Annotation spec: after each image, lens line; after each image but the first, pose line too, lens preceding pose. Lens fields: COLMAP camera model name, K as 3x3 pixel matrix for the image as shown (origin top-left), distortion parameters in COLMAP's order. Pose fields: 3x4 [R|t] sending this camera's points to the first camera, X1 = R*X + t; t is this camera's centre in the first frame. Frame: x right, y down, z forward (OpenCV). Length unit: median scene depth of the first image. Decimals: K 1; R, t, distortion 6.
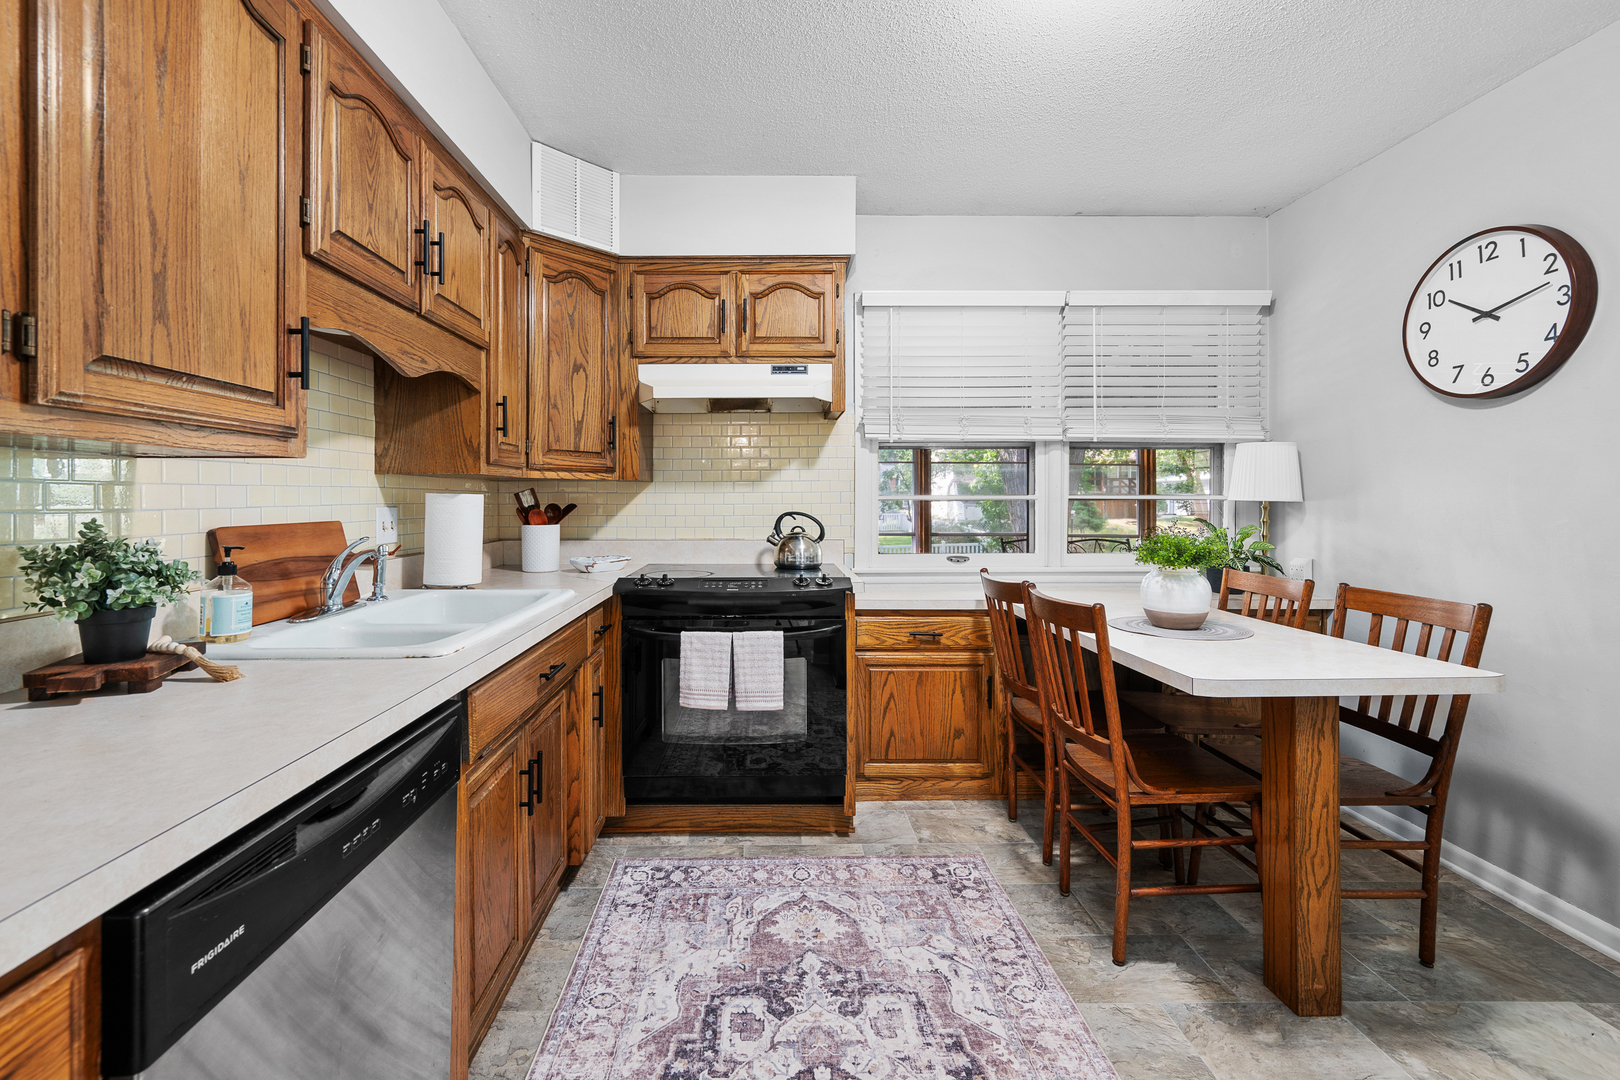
lens RADIAL K [[666.3, 0, 813.7], [0, 666.3, 502.6], [0, 0, 1]] dist [-0.000977, -0.000199]
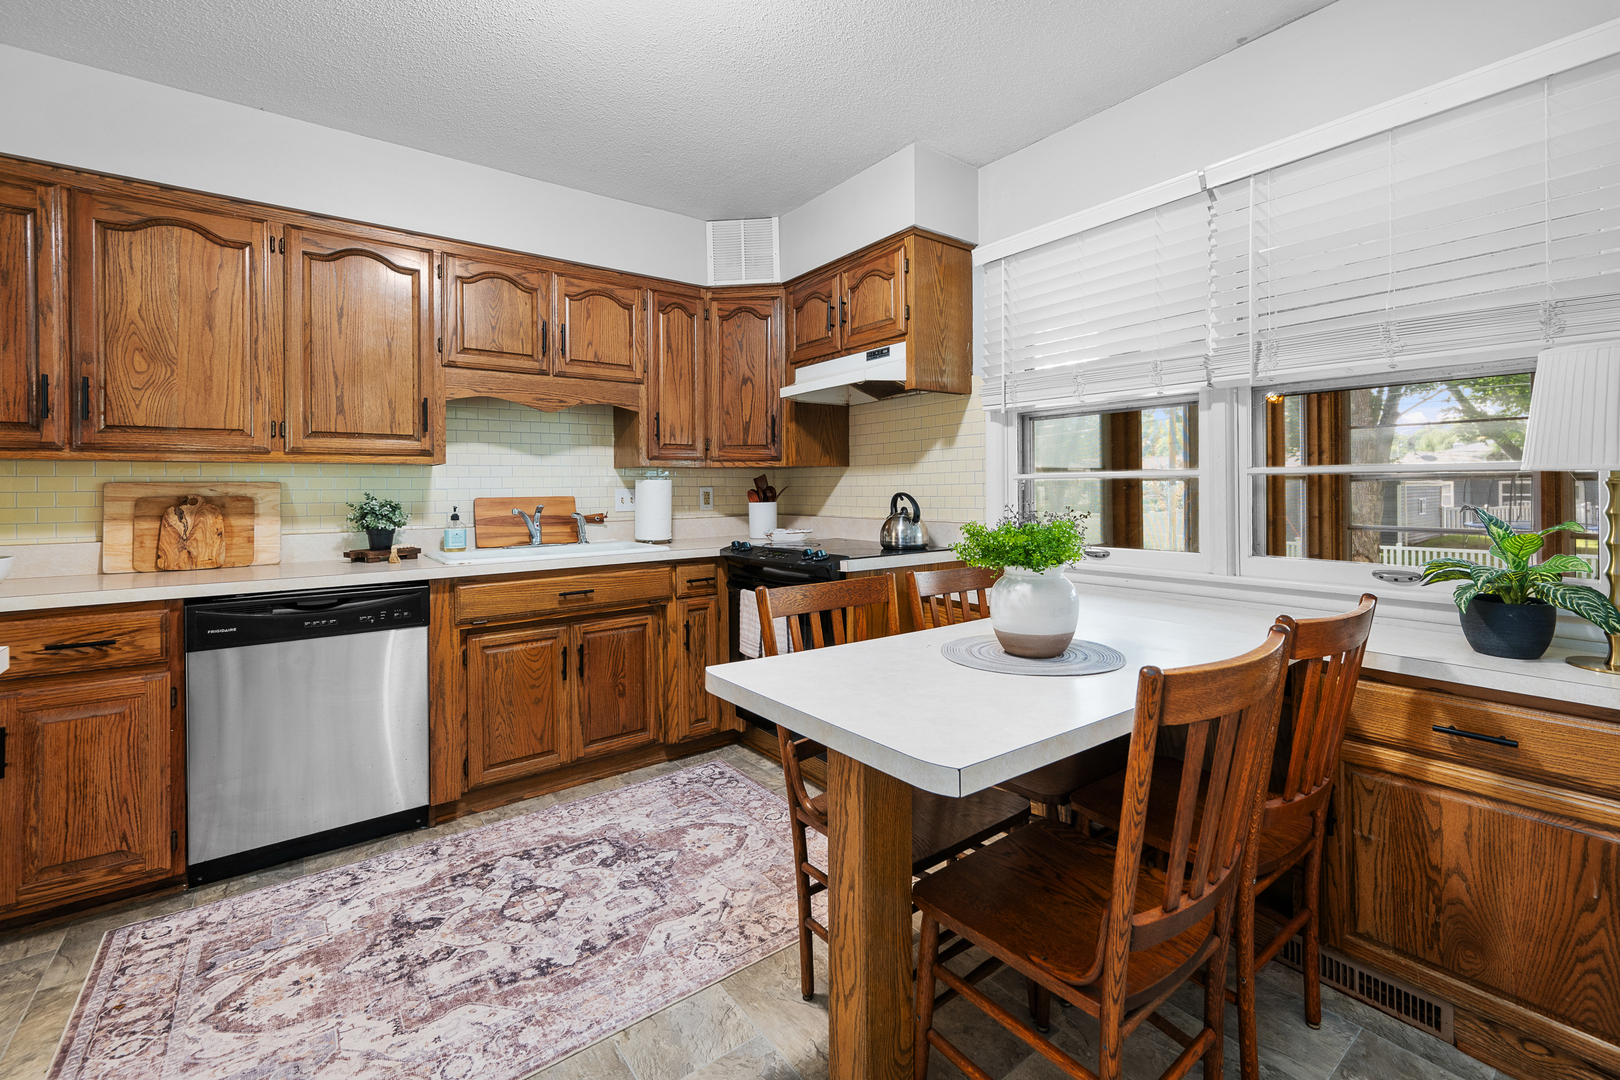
lens RADIAL K [[721.4, 0, 877.1], [0, 721.4, 484.8], [0, 0, 1]] dist [-0.000210, 0.000001]
pose [[0.614066, -0.008122, -0.789213, 1.159172], [0.005541, 0.999967, -0.005979, 0.012192], [0.789235, -0.000701, 0.614091, 0.435561]]
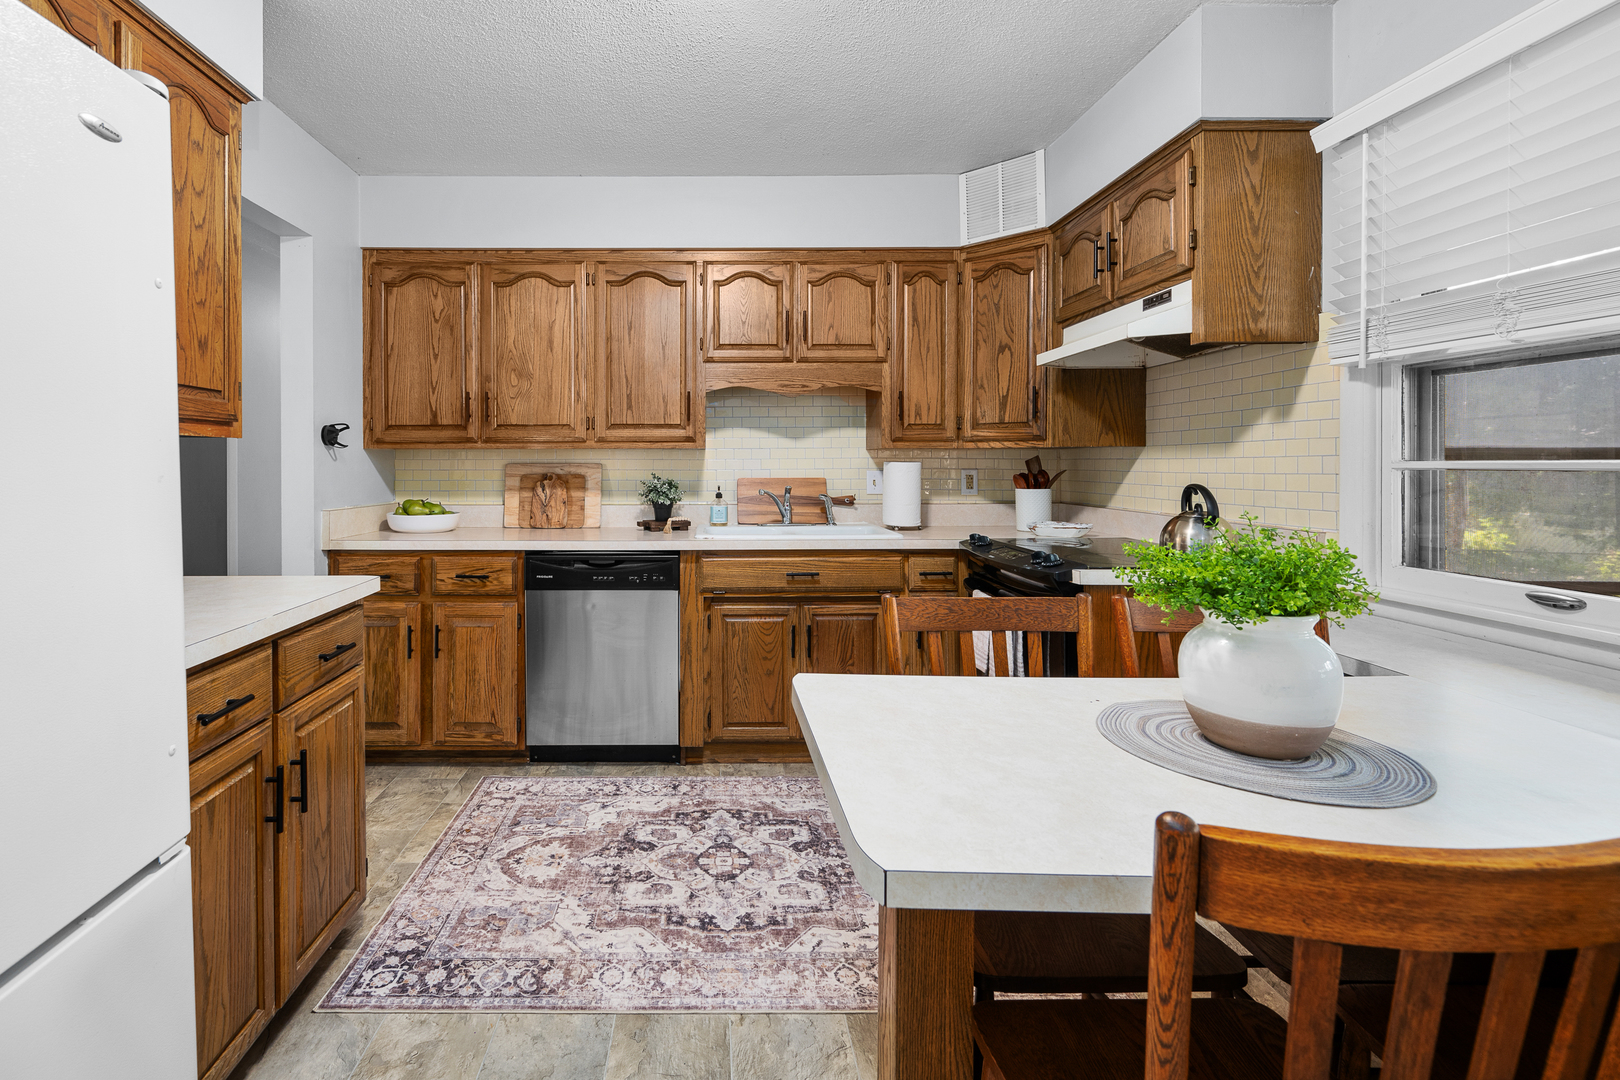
lens RADIAL K [[759.8, 0, 695.3], [0, 759.8, 462.4], [0, 0, 1]] dist [-0.000860, -0.000372]
pose [[-0.047565, -0.000058, -0.998868, 1.208522], [-0.004071, 0.999992, 0.000136, -0.011487], [0.998860, 0.004073, -0.047565, 0.696356]]
